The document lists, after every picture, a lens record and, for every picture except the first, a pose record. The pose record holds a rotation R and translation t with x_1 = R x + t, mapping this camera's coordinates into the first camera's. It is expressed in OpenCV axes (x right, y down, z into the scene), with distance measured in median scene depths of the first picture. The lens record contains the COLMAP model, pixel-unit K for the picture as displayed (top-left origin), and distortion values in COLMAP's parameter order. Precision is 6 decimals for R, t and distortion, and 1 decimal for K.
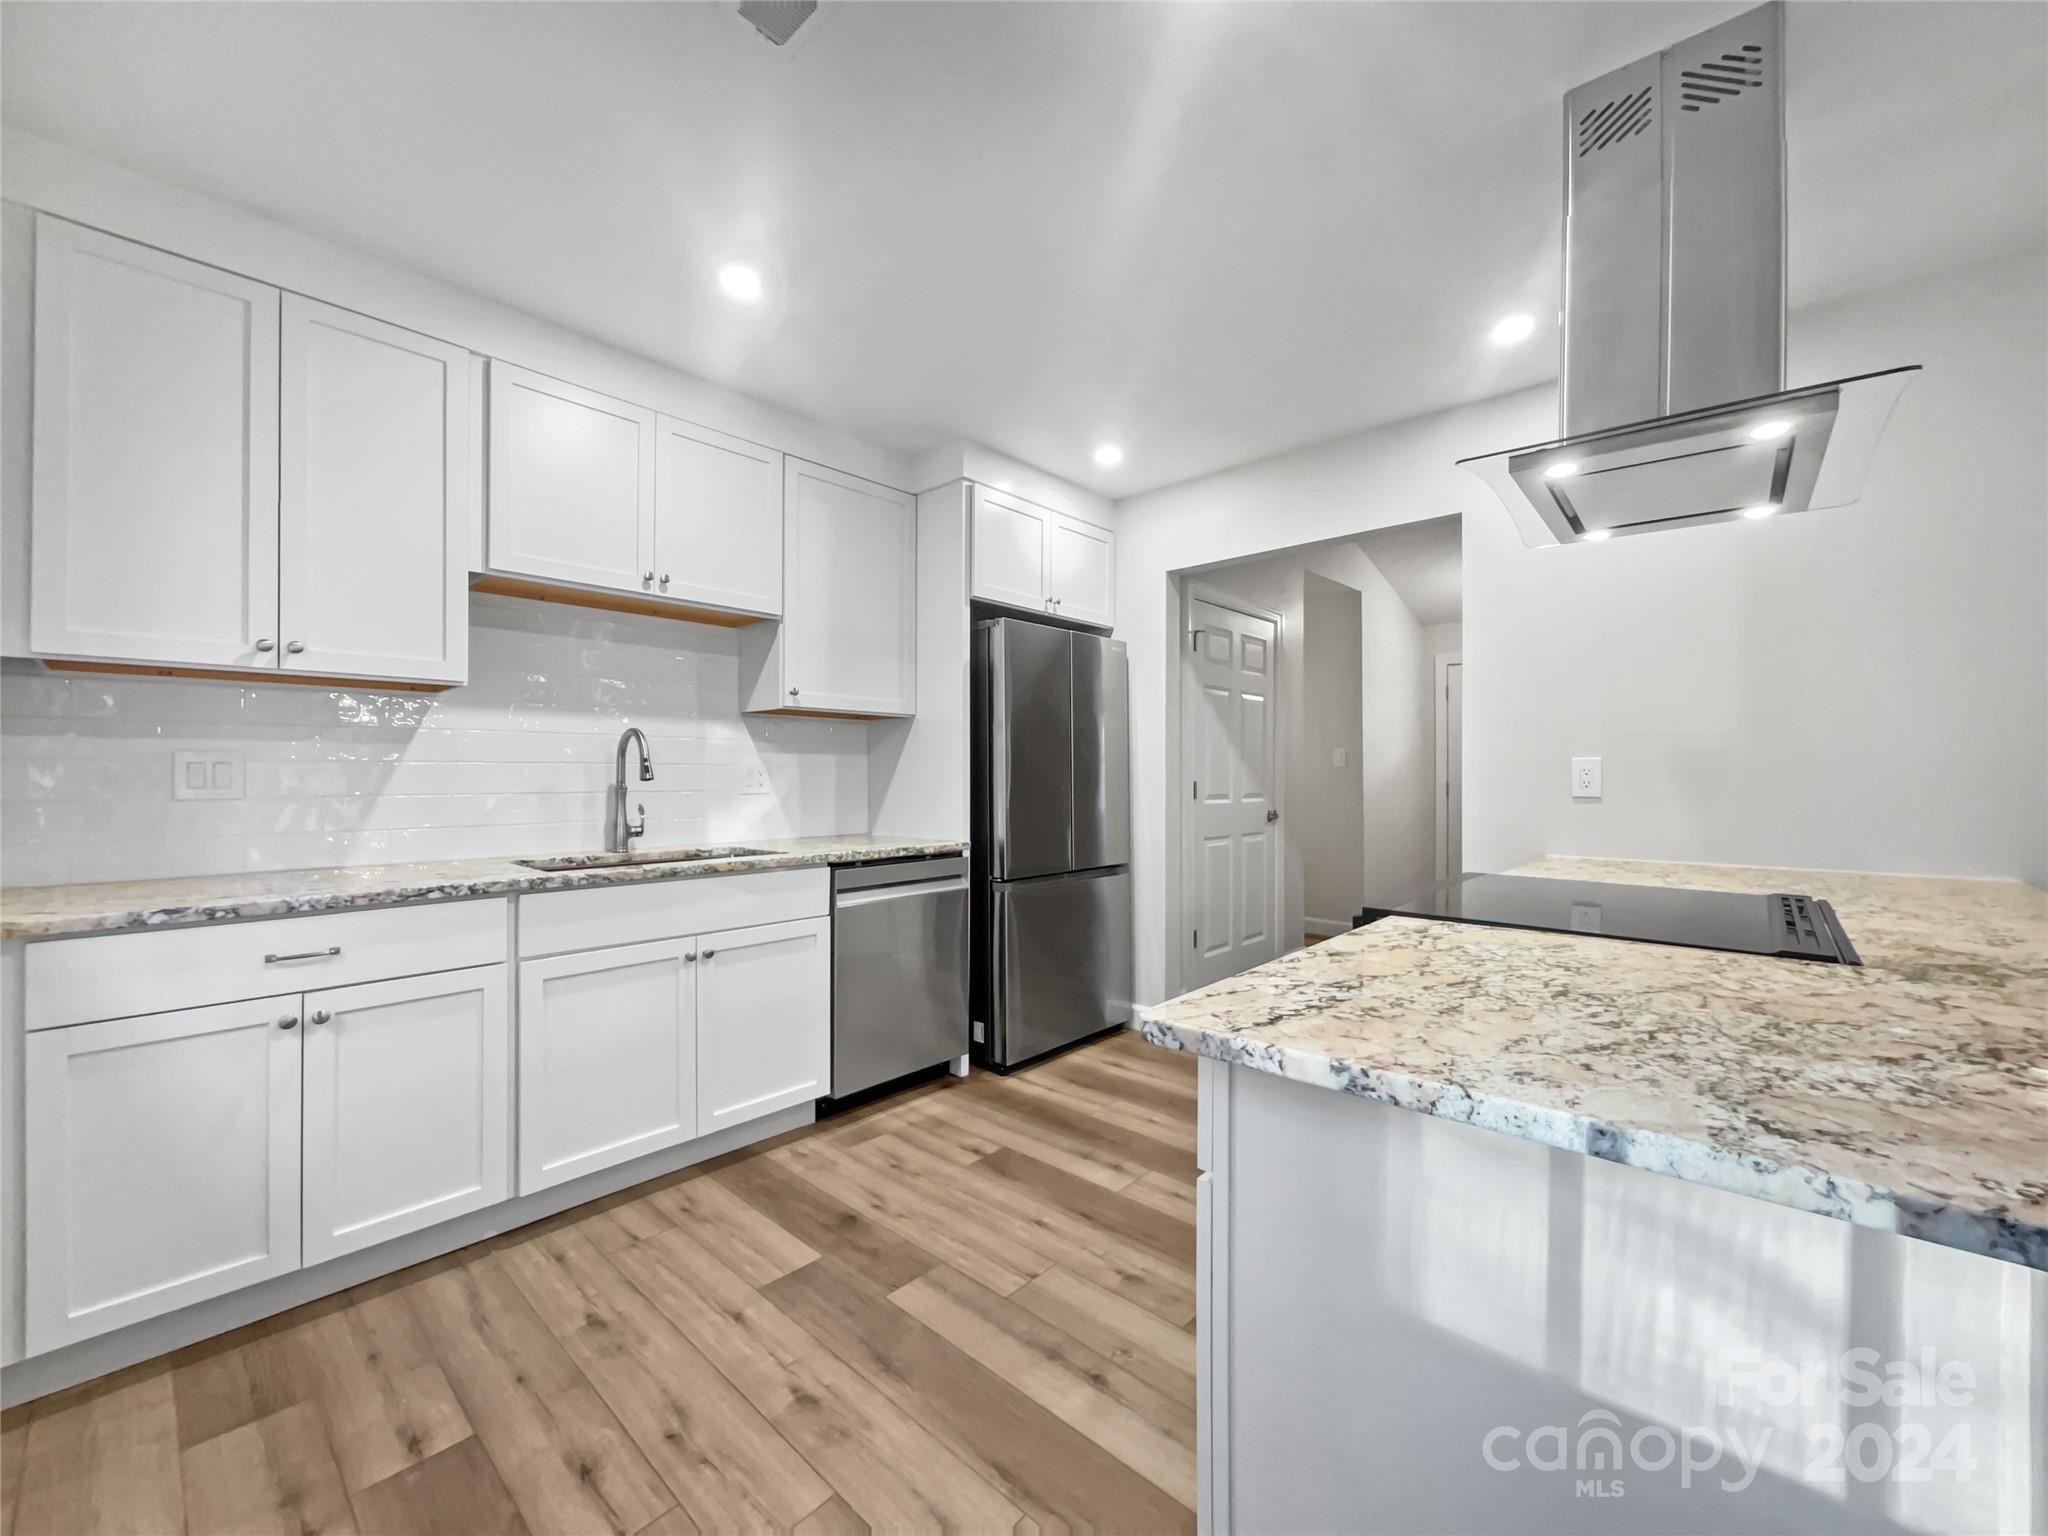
lens RADIAL K [[830.9, 0, 1019.6], [0, 830.9, 769.4], [0, 0, 1]] dist [0.003887, 0.000641]
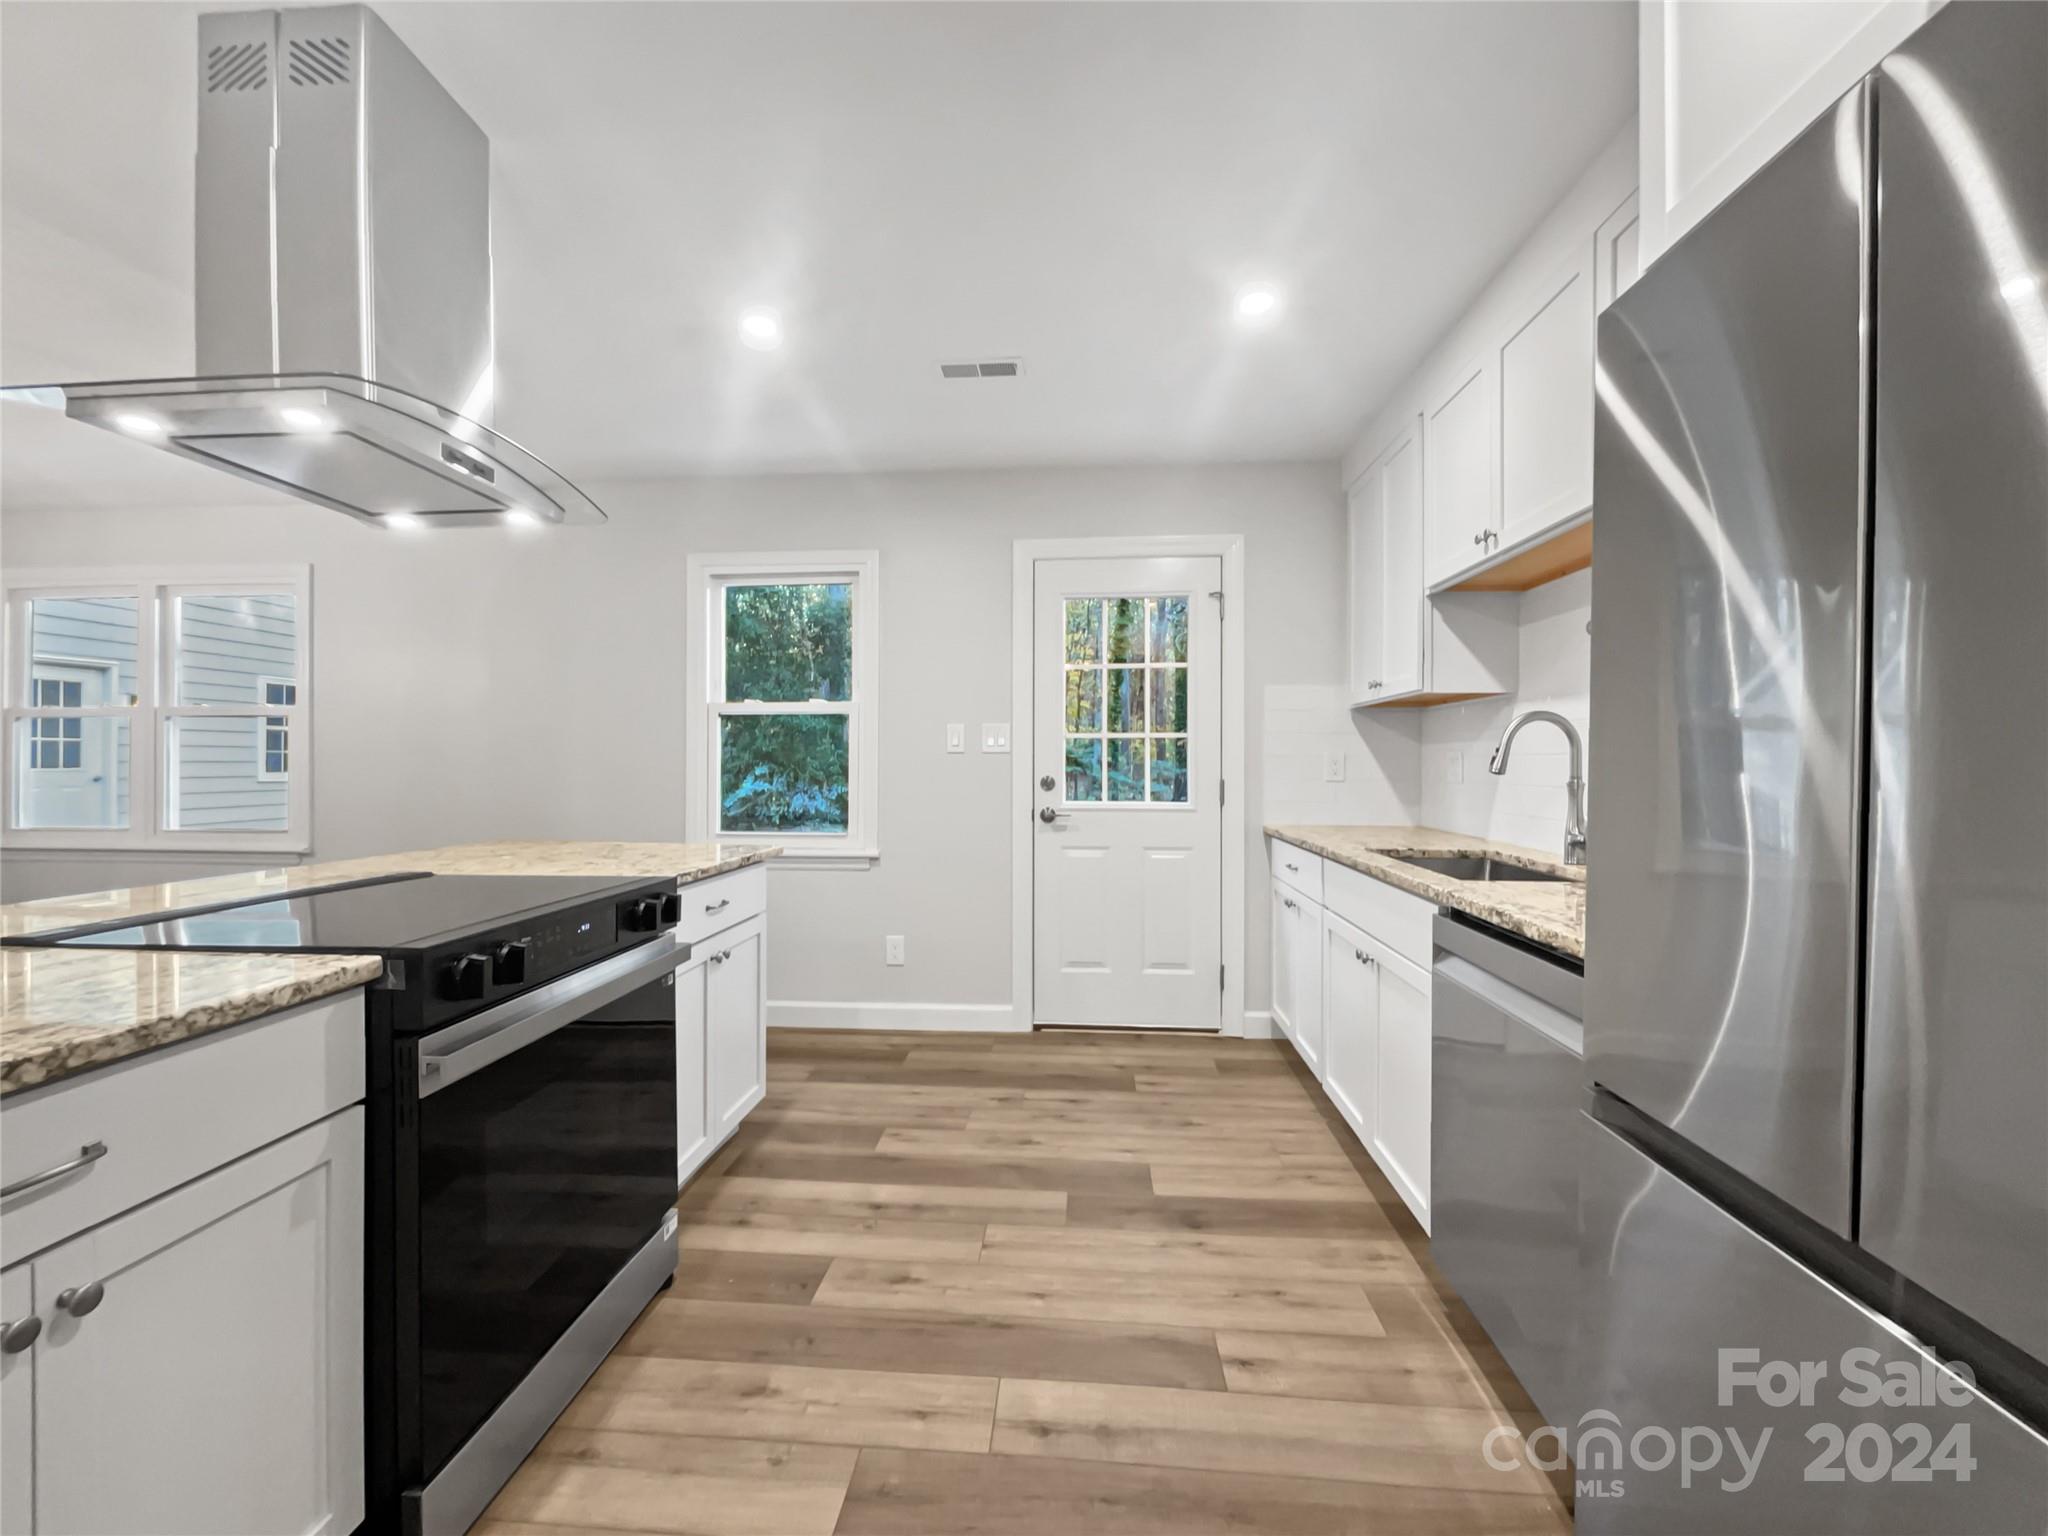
lens RADIAL K [[830.9, 0, 1015.7], [0, 830.9, 768.1], [0, 0, 1]] dist [0.003887, 0.000641]
pose [[-0.786341, -0.002393, -0.617788, 0.542655], [-0.004253, 0.999990, 0.001541, 0.008271], [0.617778, 0.003839, -0.786343, 1.582613]]
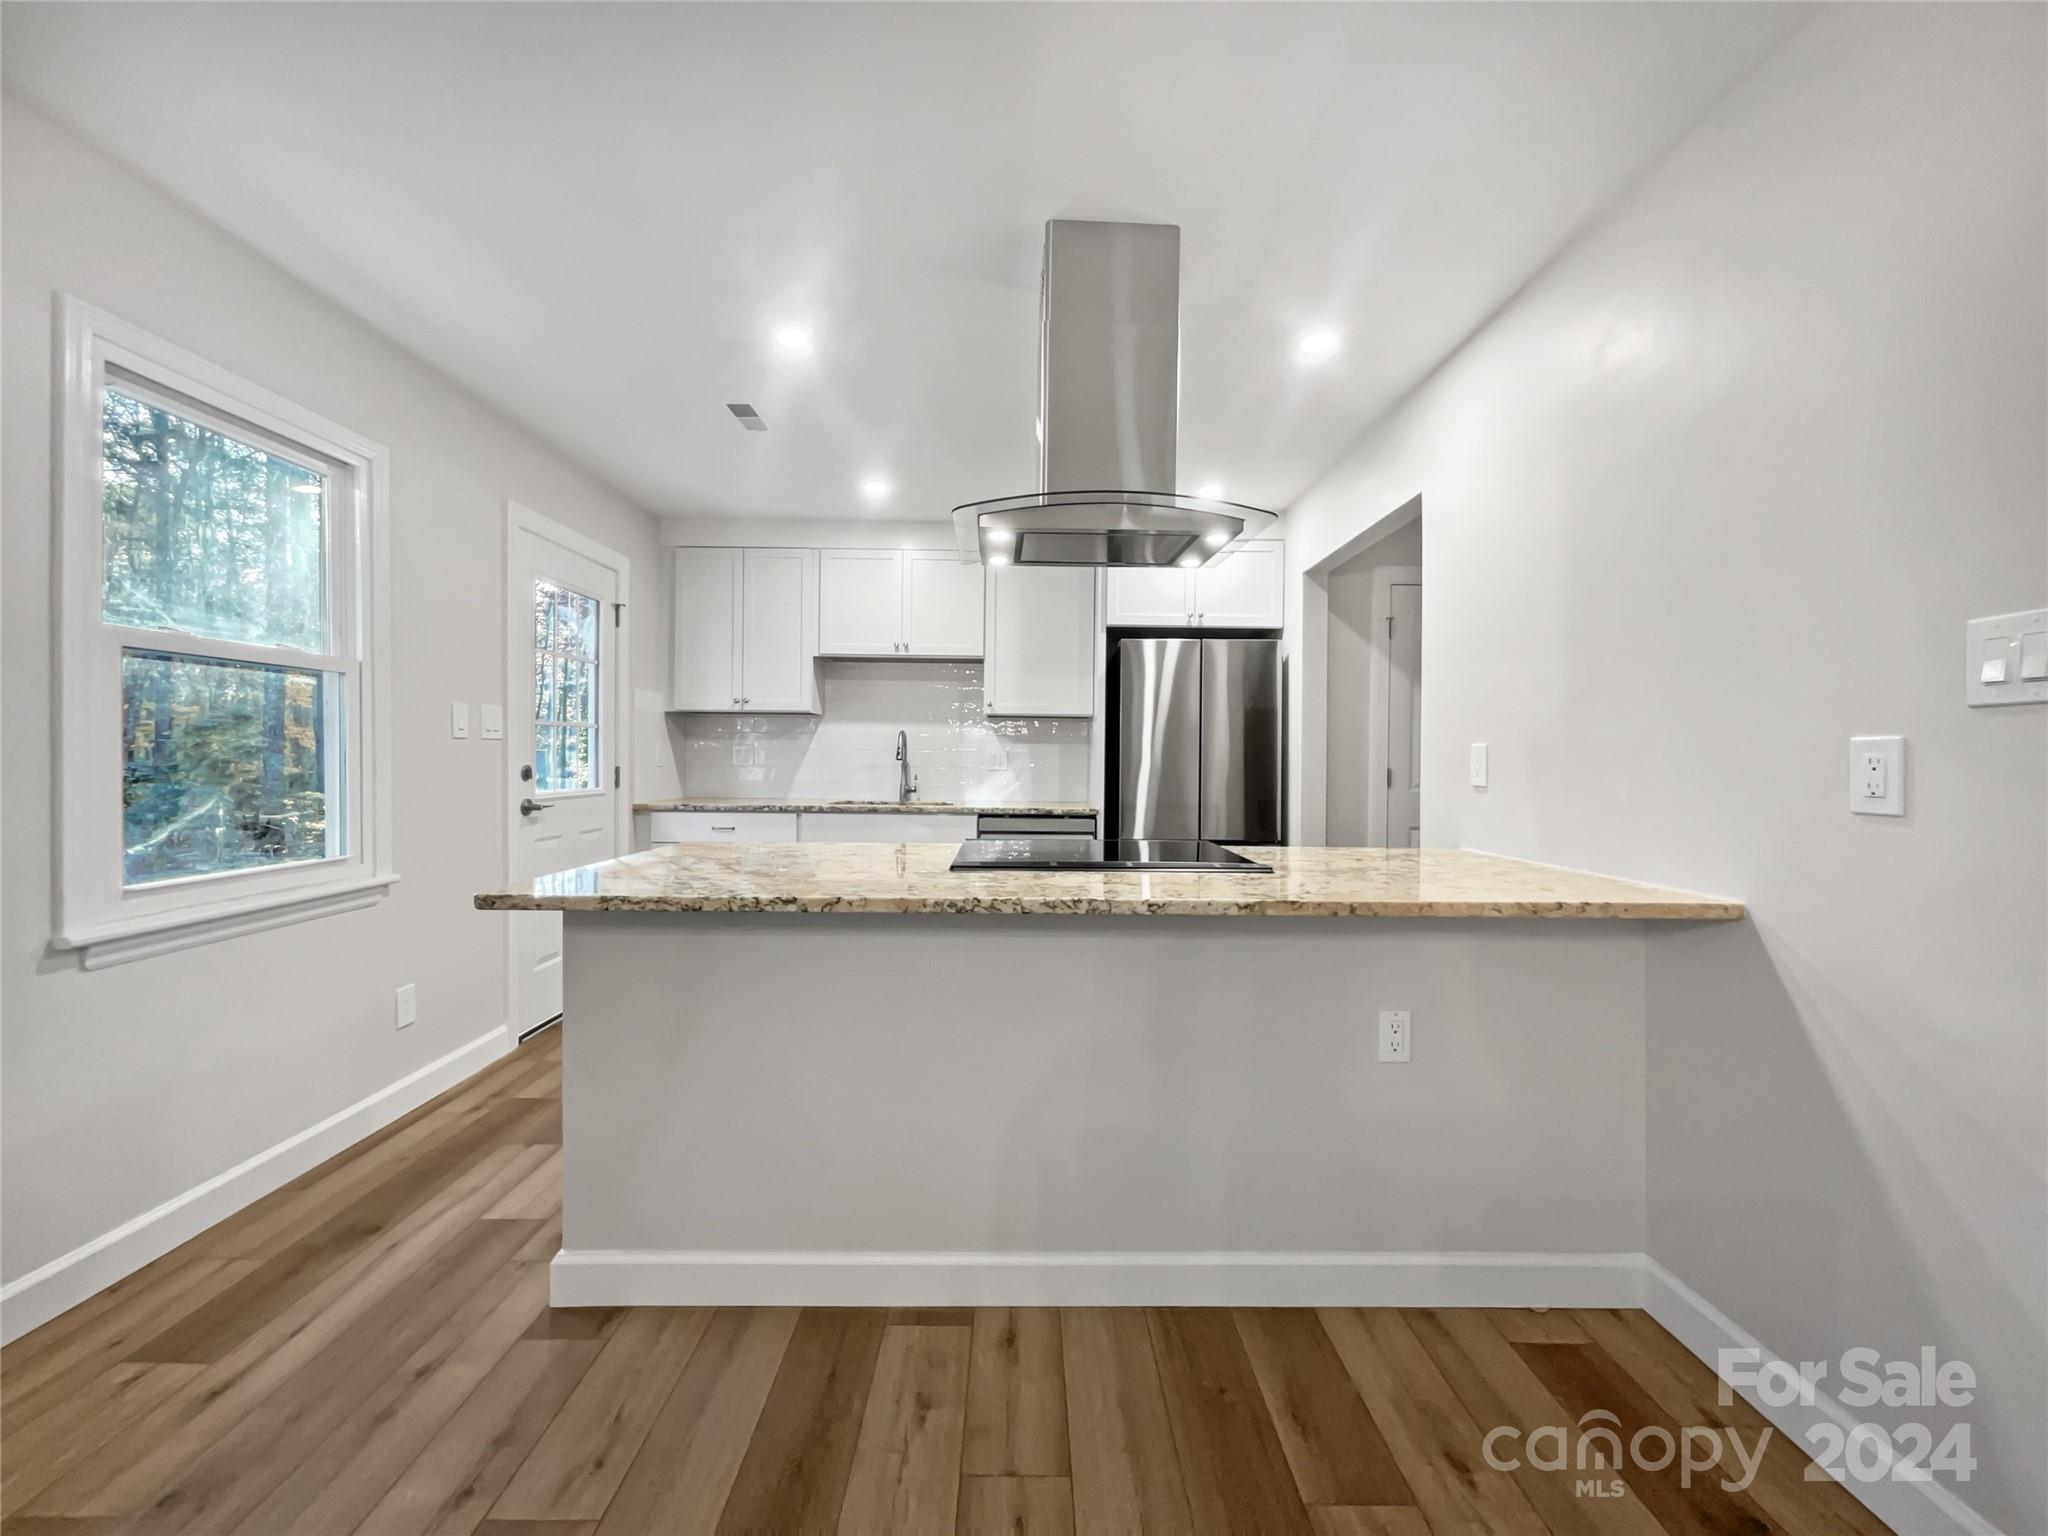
lens RADIAL K [[830.9, 0, 1013.3], [0, 830.9, 752.8], [0, 0, 1]] dist [0.003887, 0.000641]
pose [[0.672544, -0.001439, -0.740055, 1.196067], [-0.005584, 0.999960, -0.007020, 0.010078], [0.740036, 0.008854, 0.672509, -0.009341]]
